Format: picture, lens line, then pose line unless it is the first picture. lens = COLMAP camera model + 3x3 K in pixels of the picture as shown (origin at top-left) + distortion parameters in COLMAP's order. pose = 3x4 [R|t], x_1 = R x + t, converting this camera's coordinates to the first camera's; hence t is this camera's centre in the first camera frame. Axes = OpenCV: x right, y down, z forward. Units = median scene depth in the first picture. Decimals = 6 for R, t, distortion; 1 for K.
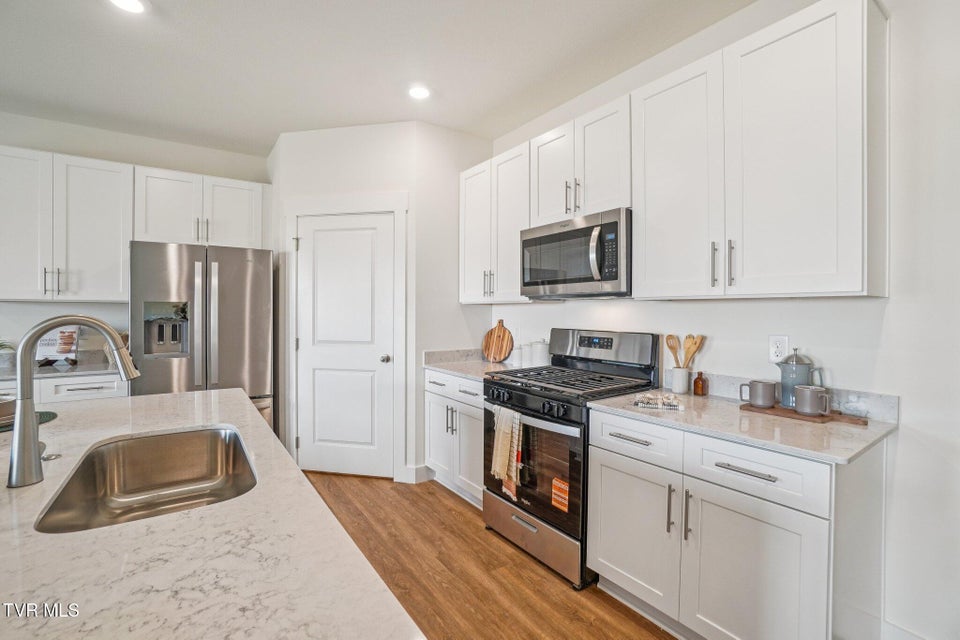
lens RADIAL K [[424.5, 0, 483.2], [0, 424.5, 309.5], [0, 0, 1]] dist [-0.066036, 0.024818]
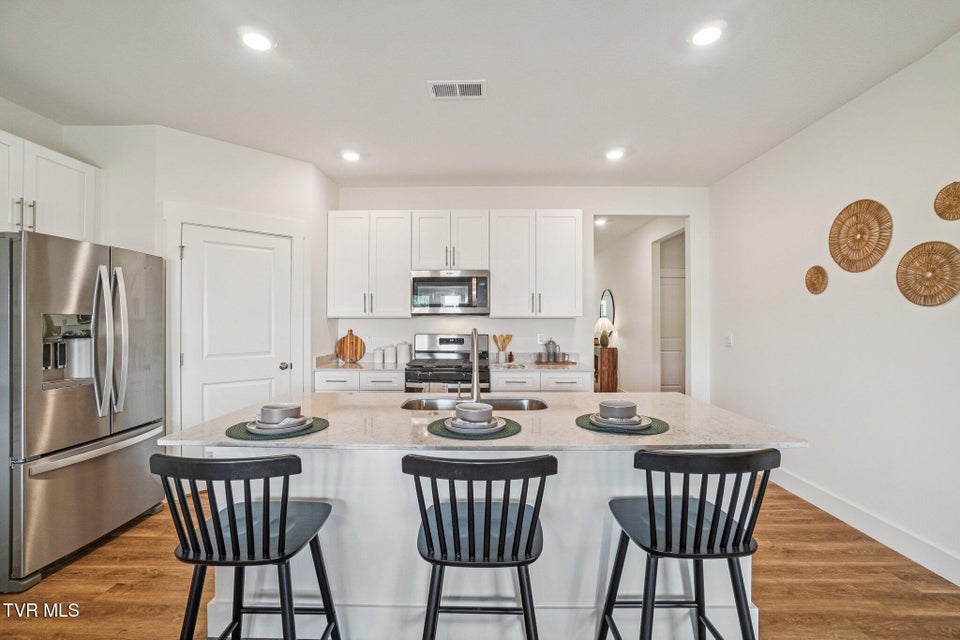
lens RADIAL K [[420.9, 0, 477.4], [0, 420.9, 316.7], [0, 0, 1]] dist [-0.034645, 0.000961]
pose [[0.590936, 0.005486, 0.806700, -0.973268], [-0.000810, 0.999980, -0.006207, -0.010472], [-0.806718, 0.003015, 0.590929, -0.086338]]
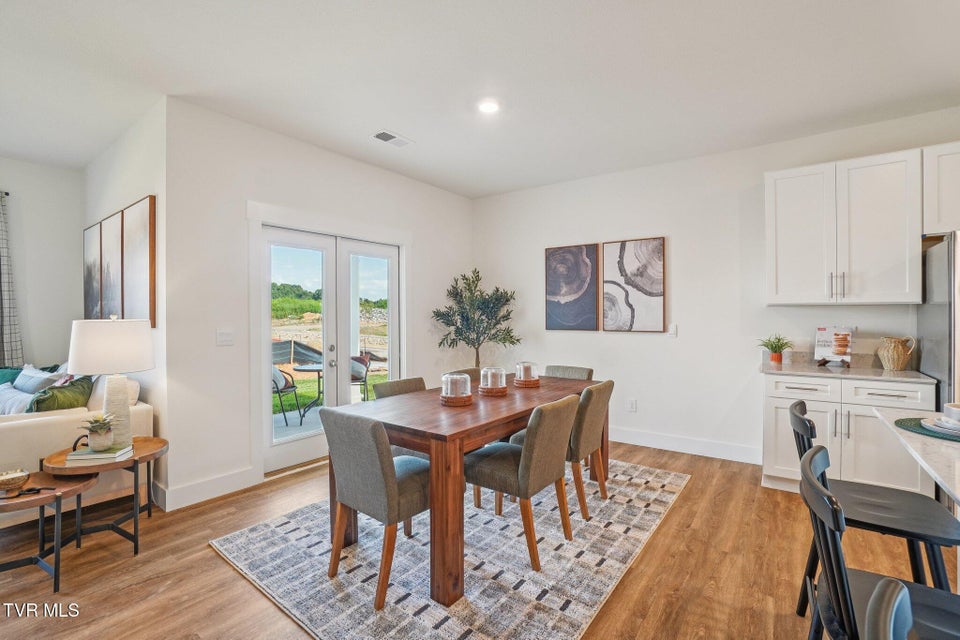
lens RADIAL K [[432.0, 0, 481.1], [0, 432.0, 315.4], [0, 0, 1]] dist [-0.061625, 0.020404]
pose [[0.324091, -0.002123, -0.946024, -0.367357], [0.008970, 0.999959, 0.000829, -0.001397], [0.945983, -0.008755, 0.324097, -0.213585]]
